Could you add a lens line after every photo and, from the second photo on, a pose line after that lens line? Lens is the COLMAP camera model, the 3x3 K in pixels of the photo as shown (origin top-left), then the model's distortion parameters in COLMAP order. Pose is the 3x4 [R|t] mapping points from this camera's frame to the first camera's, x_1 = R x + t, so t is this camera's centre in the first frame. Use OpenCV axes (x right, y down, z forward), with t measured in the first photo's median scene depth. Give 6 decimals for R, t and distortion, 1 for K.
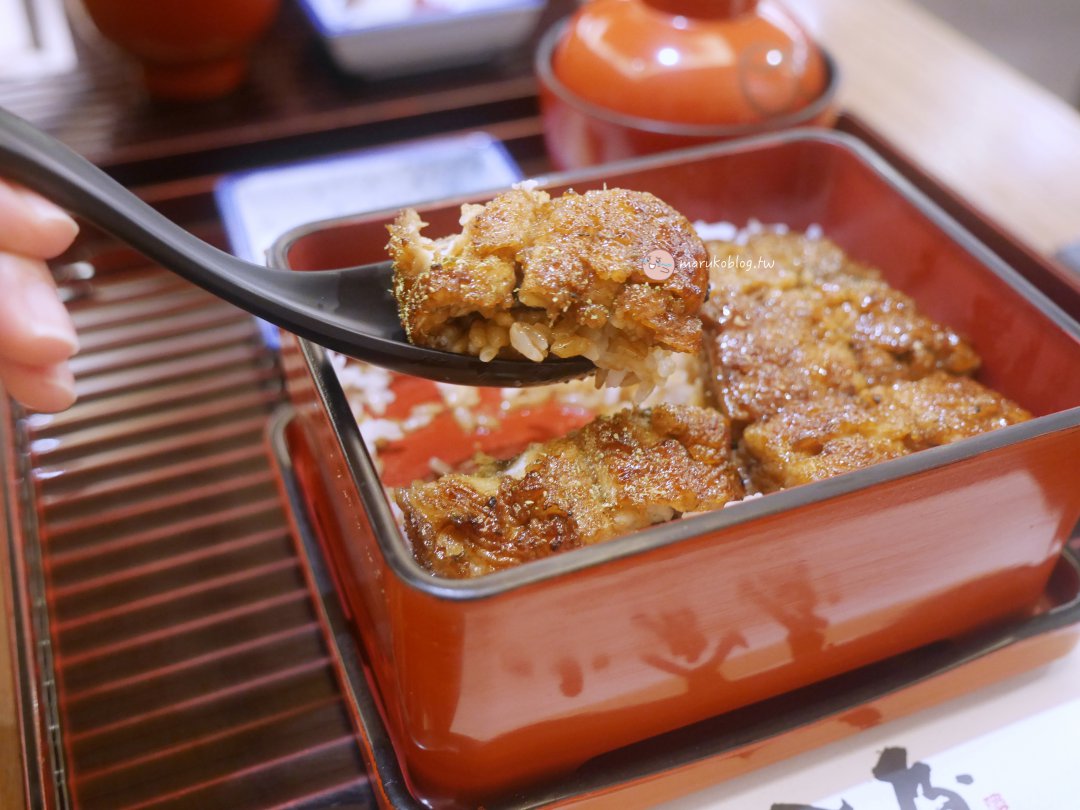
lens RADIAL K [[1164.2, 0, 540.0], [0, 1164.2, 405.0], [0, 0, 1]] dist [-0.013597, -0.028149]
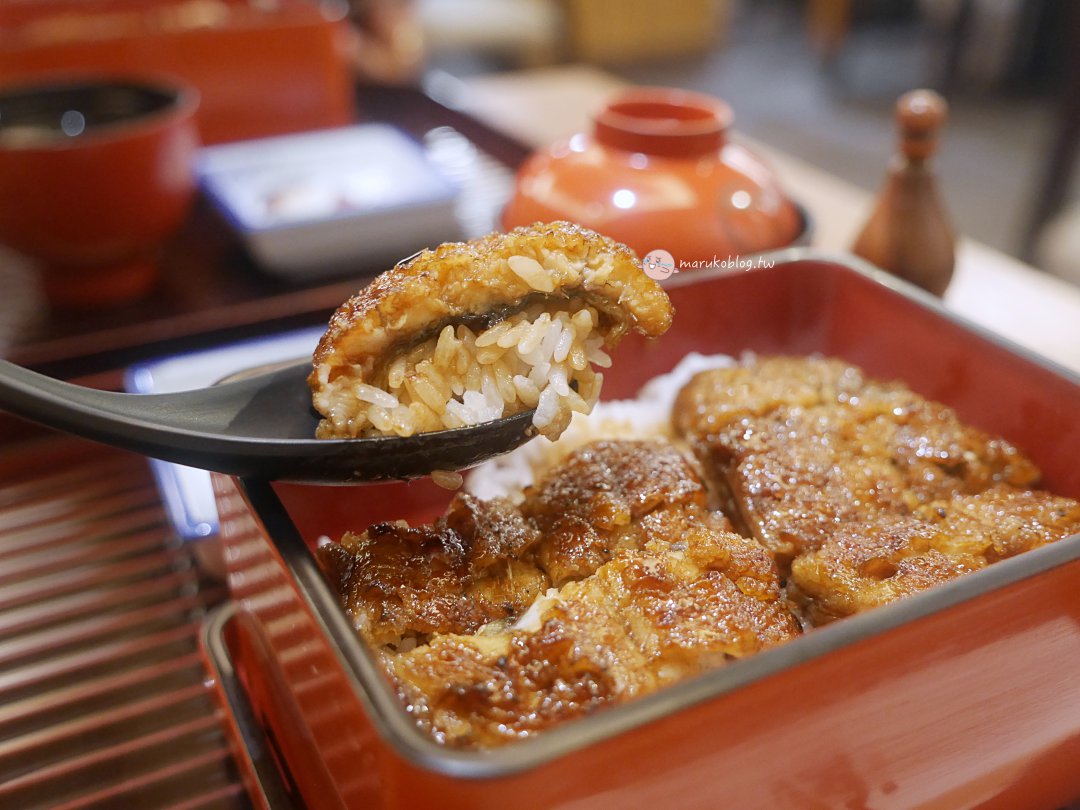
lens RADIAL K [[1177.4, 0, 540.0], [0, 1177.4, 405.0], [0, 0, 1]] dist [-0.105761, 0.238567]
pose [[0.994536, -0.055579, 0.088373, -0.071946], [0.074036, 0.972299, -0.221706, 0.086787], [-0.073603, 0.227037, 0.971101, 0.188061]]
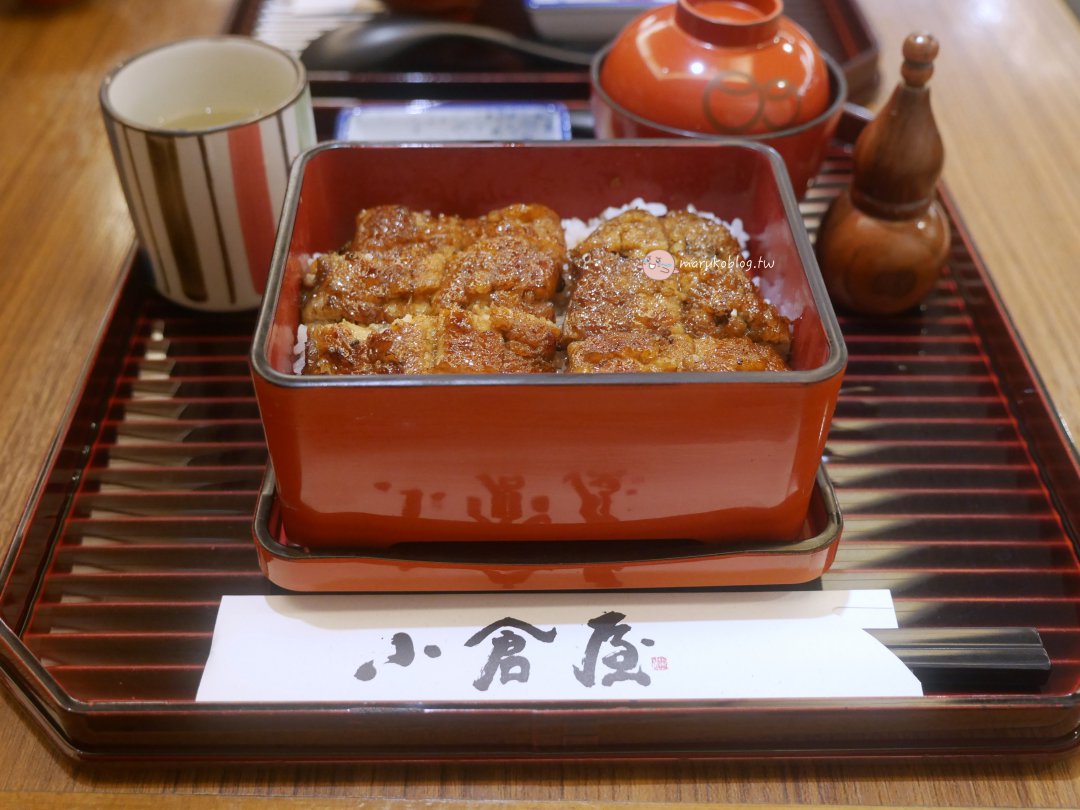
lens RADIAL K [[1261.2, 0, 540.0], [0, 1261.2, 405.0], [0, 0, 1]] dist [-0.005149, -0.009180]
pose [[0.932091, 0.220598, -0.287304, 0.580373], [-0.229477, 0.973310, 0.002843, 0.093896], [0.280263, 0.063280, 0.957835, -0.353778]]
